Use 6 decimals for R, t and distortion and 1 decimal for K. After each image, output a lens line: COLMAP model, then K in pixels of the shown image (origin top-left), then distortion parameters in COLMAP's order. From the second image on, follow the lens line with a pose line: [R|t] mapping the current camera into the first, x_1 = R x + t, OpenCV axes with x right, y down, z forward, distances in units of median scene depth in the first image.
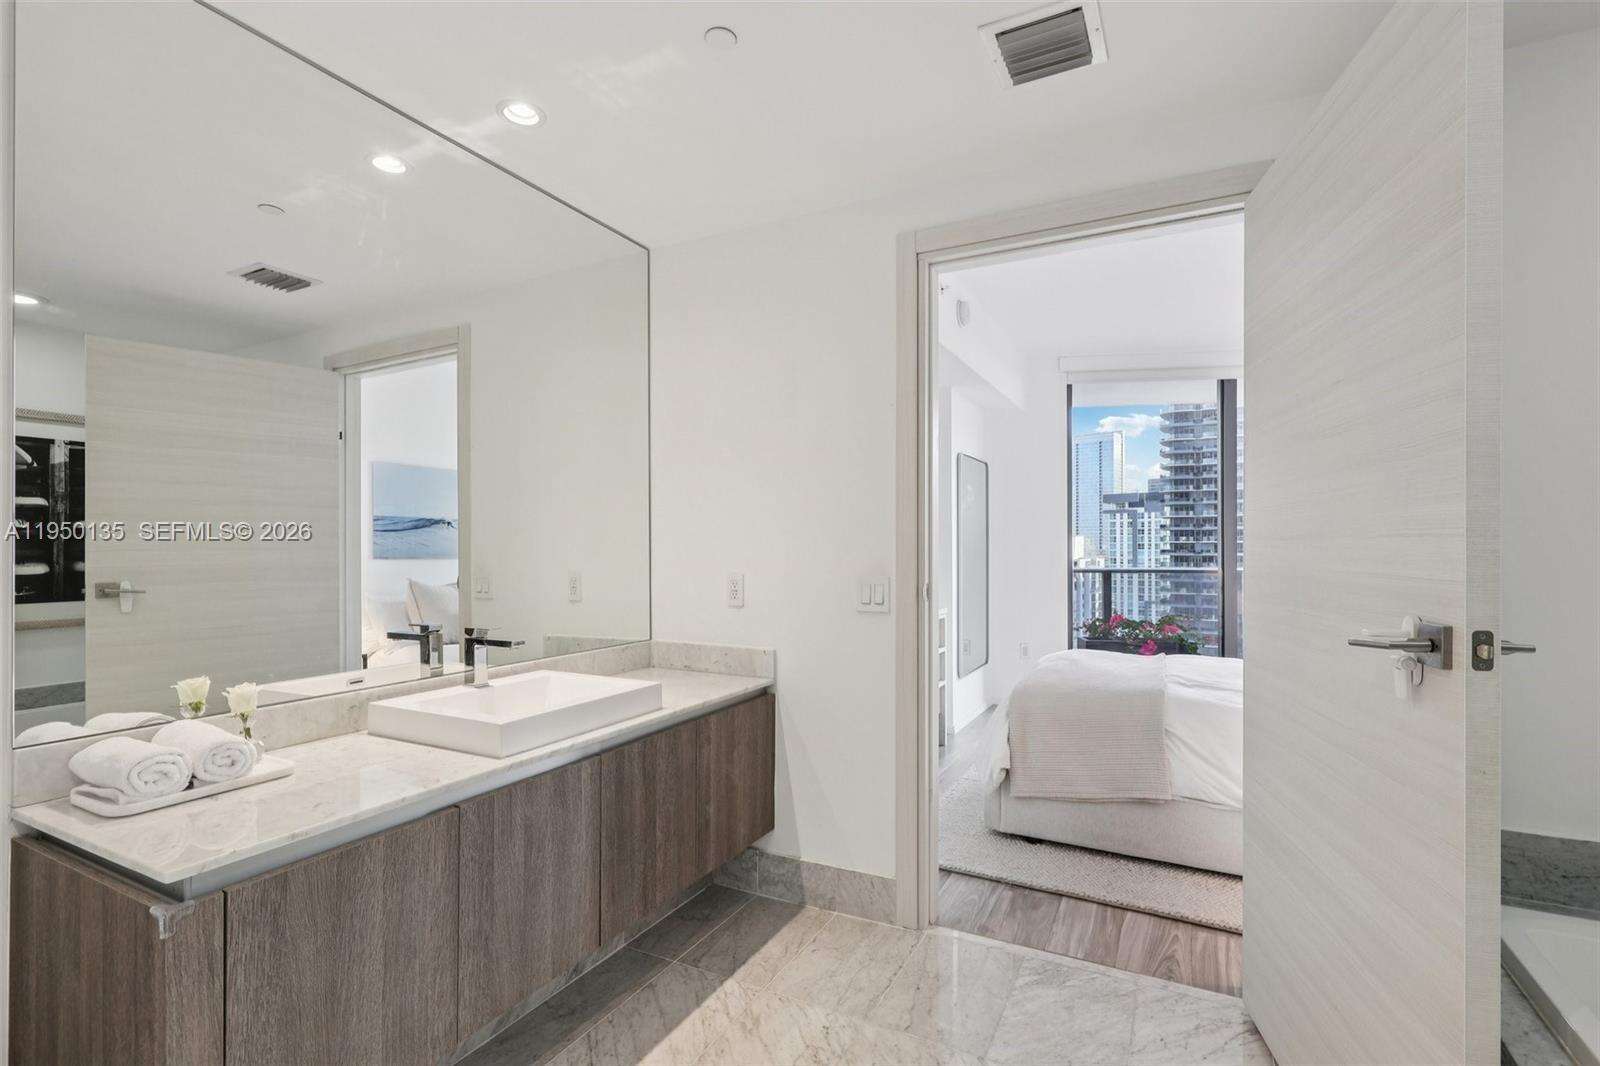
lens RADIAL K [[736.2, 0, 796.5], [0, 736.2, 538.0], [0, 0, 1]] dist [-0.001992, 0.000155]
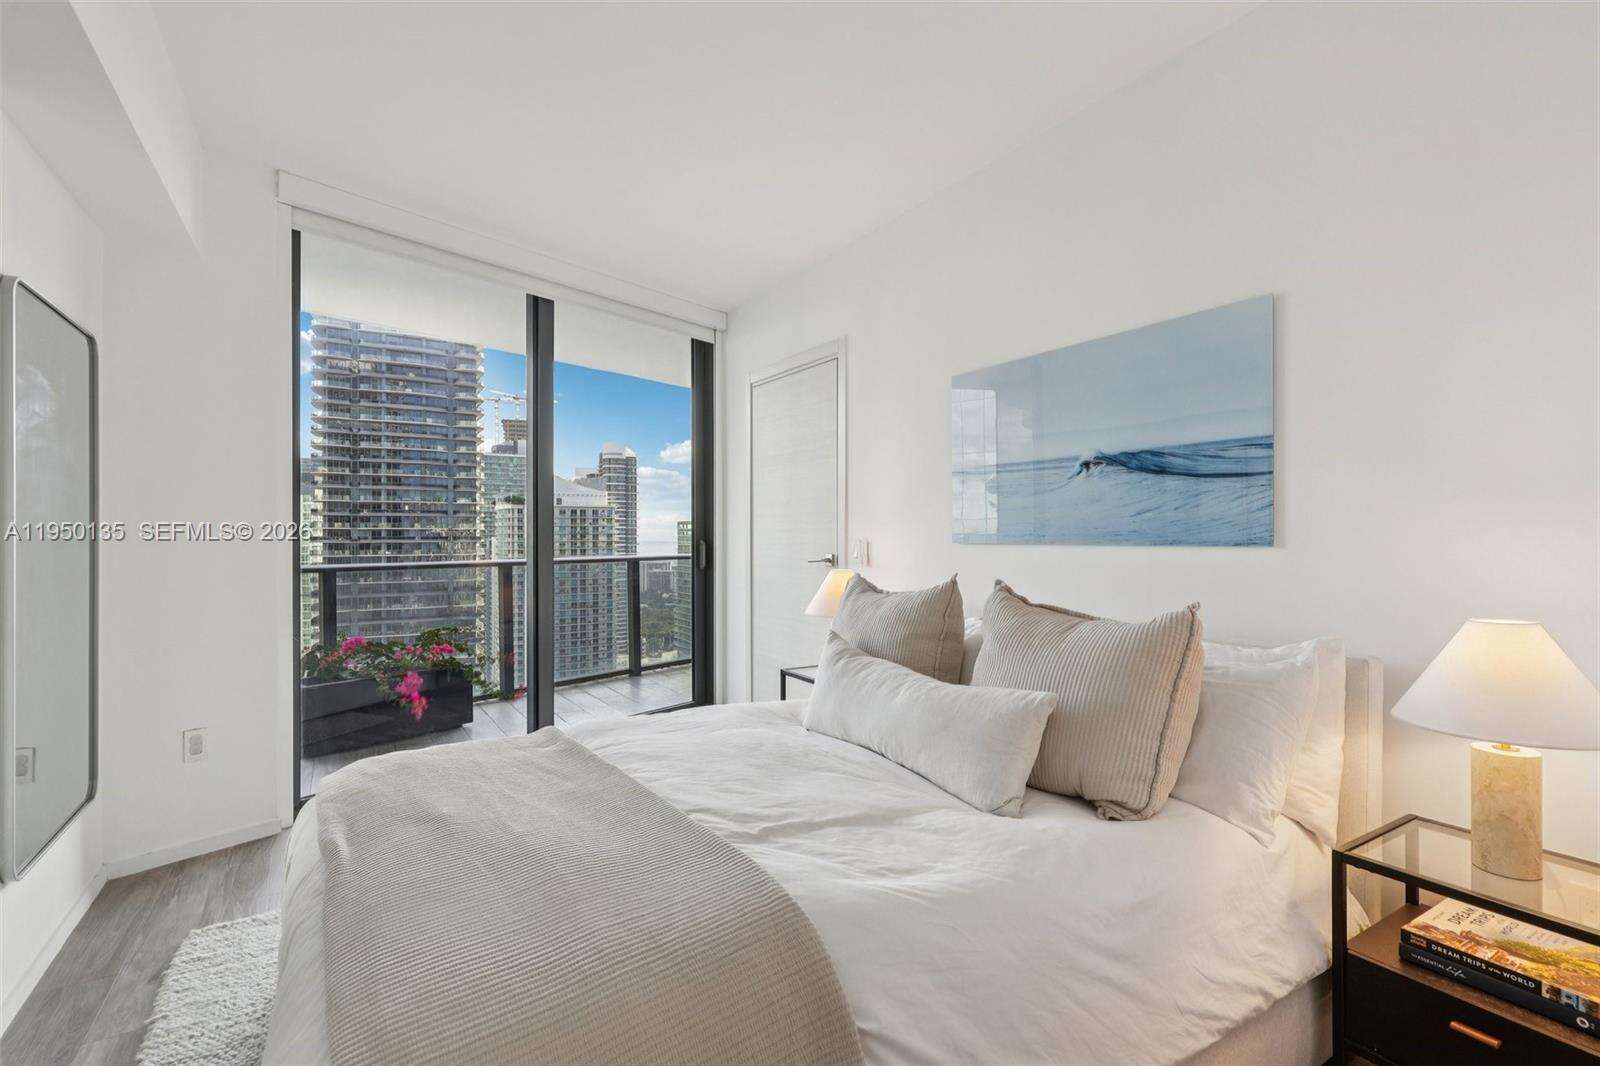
lens RADIAL K [[736.2, 0, 804.3], [0, 736.2, 535.9], [0, 0, 1]] dist [-0.001992, 0.000155]
pose [[0.491869, 0.002277, 0.870666, 0.083738], [-0.015071, 0.999869, 0.005899, 0.008064], [-0.870539, -0.016023, 0.491839, 0.402369]]
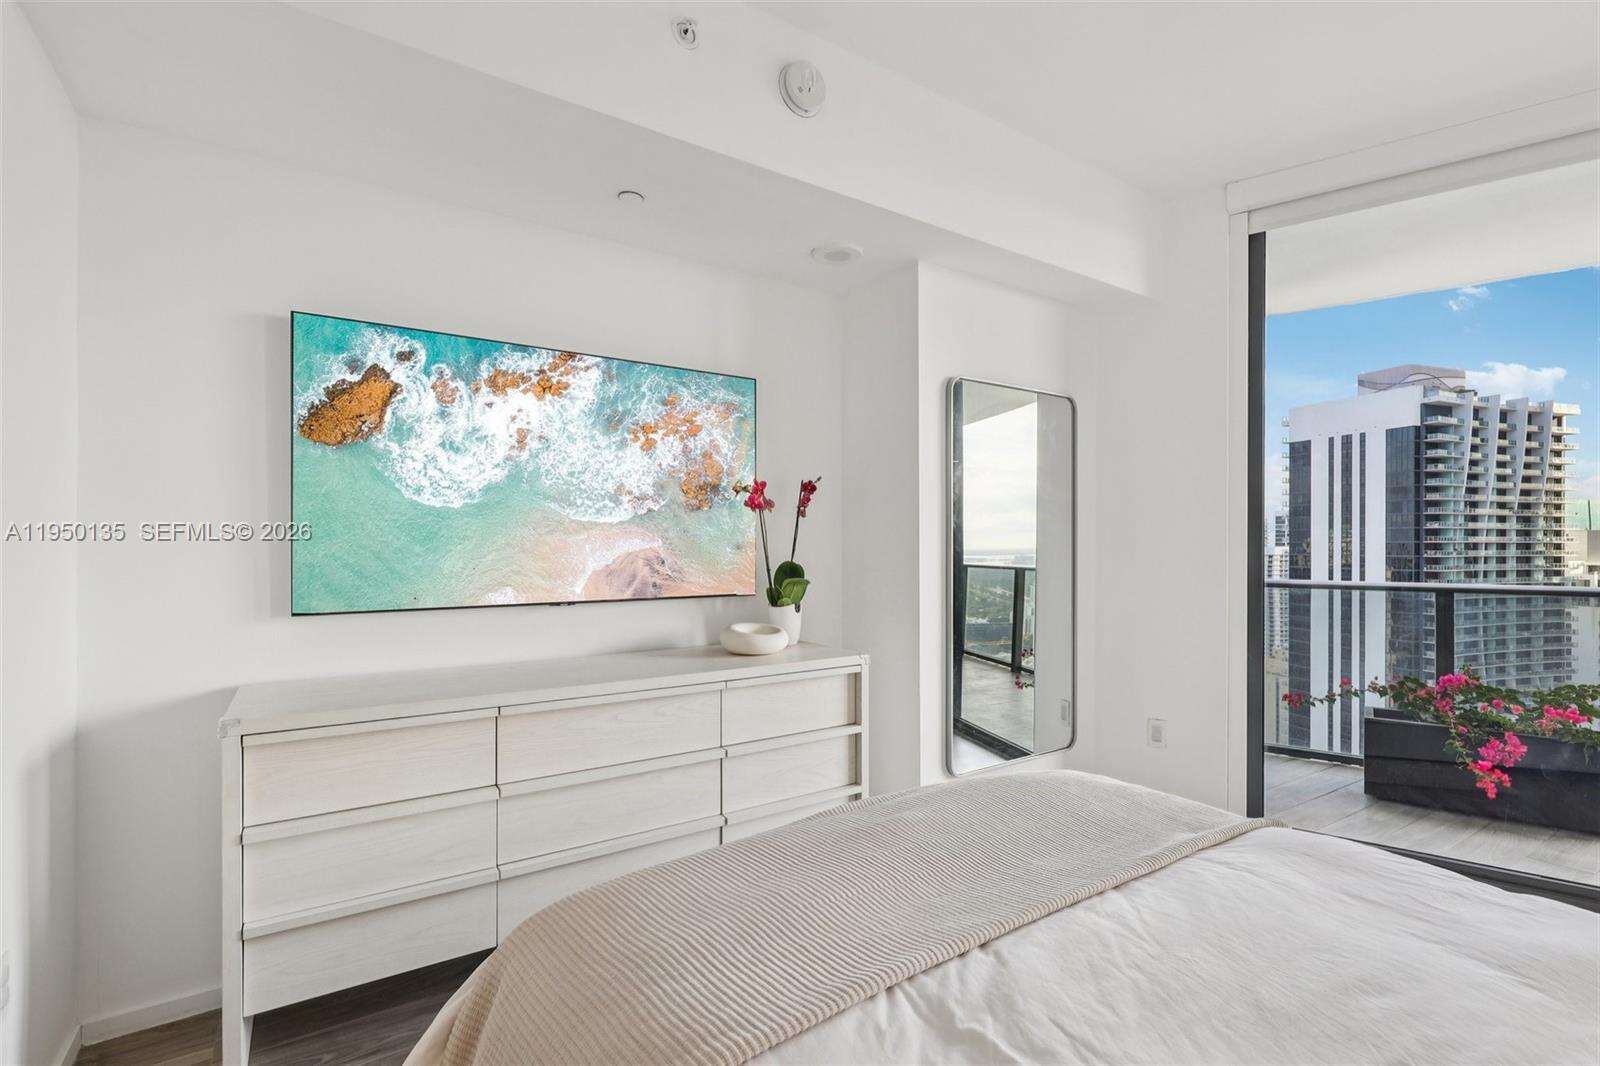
lens RADIAL K [[736.2, 0, 818.4], [0, 736.2, 531.4], [0, 0, 1]] dist [-0.001992, 0.000155]
pose [[0.877806, -0.011911, -0.478868, 0.328586], [0.009391, 0.999927, -0.007658, 0.006909], [0.478924, 0.002225, 0.877854, 0.387849]]
